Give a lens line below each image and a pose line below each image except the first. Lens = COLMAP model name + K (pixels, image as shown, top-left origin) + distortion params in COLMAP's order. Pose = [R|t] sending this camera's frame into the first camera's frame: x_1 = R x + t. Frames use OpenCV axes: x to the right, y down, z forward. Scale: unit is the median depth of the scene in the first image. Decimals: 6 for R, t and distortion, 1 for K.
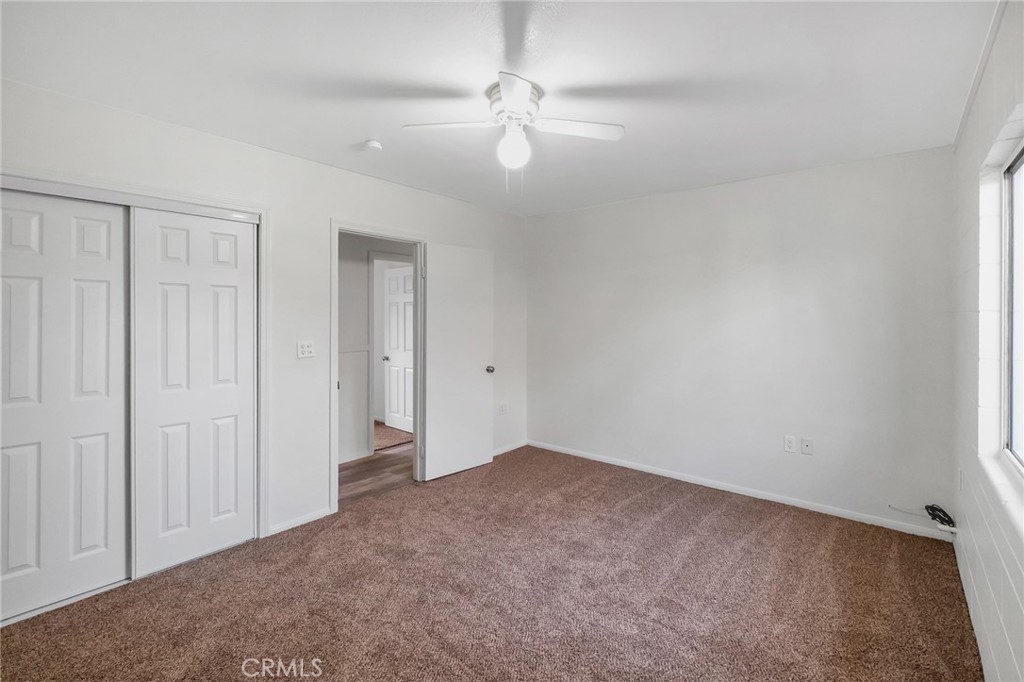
lens RADIAL K [[448.2, 0, 512.9], [0, 448.2, 325.1], [0, 0, 1]] dist [0.000017, -0.000593]
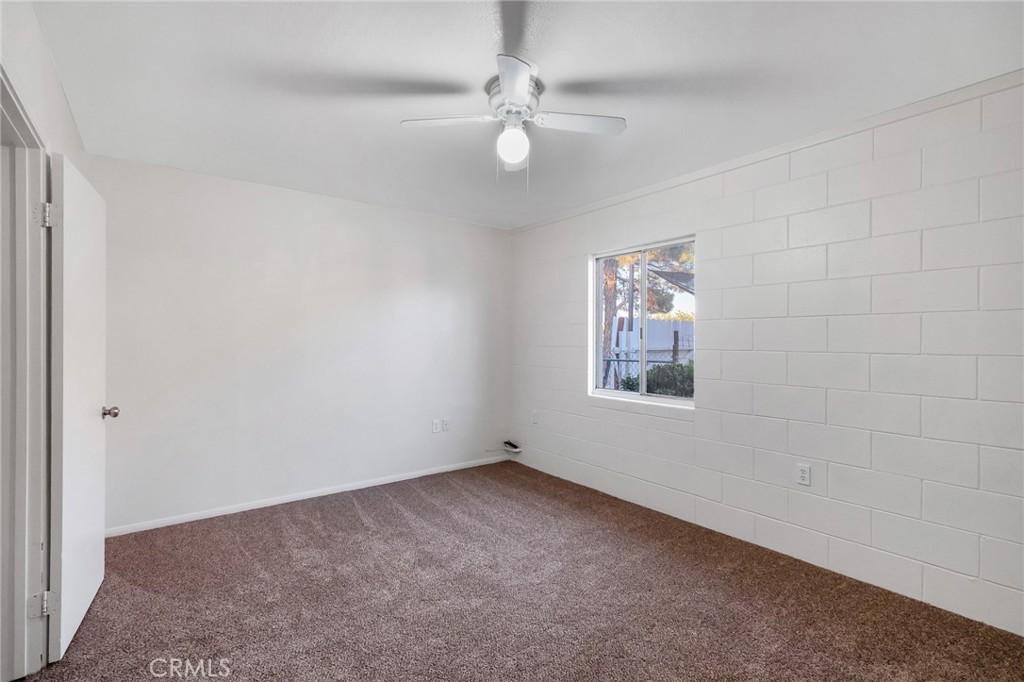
lens RADIAL K [[457.6, 0, 512.0], [0, 457.6, 341.0], [0, 0, 1]] dist [-0.001933, -0.000256]
pose [[0.229506, -0.003294, 0.973302, -0.675208], [0.011895, 0.999929, 0.000579, 0.020497], [-0.973235, 0.011444, 0.229529, 0.518954]]
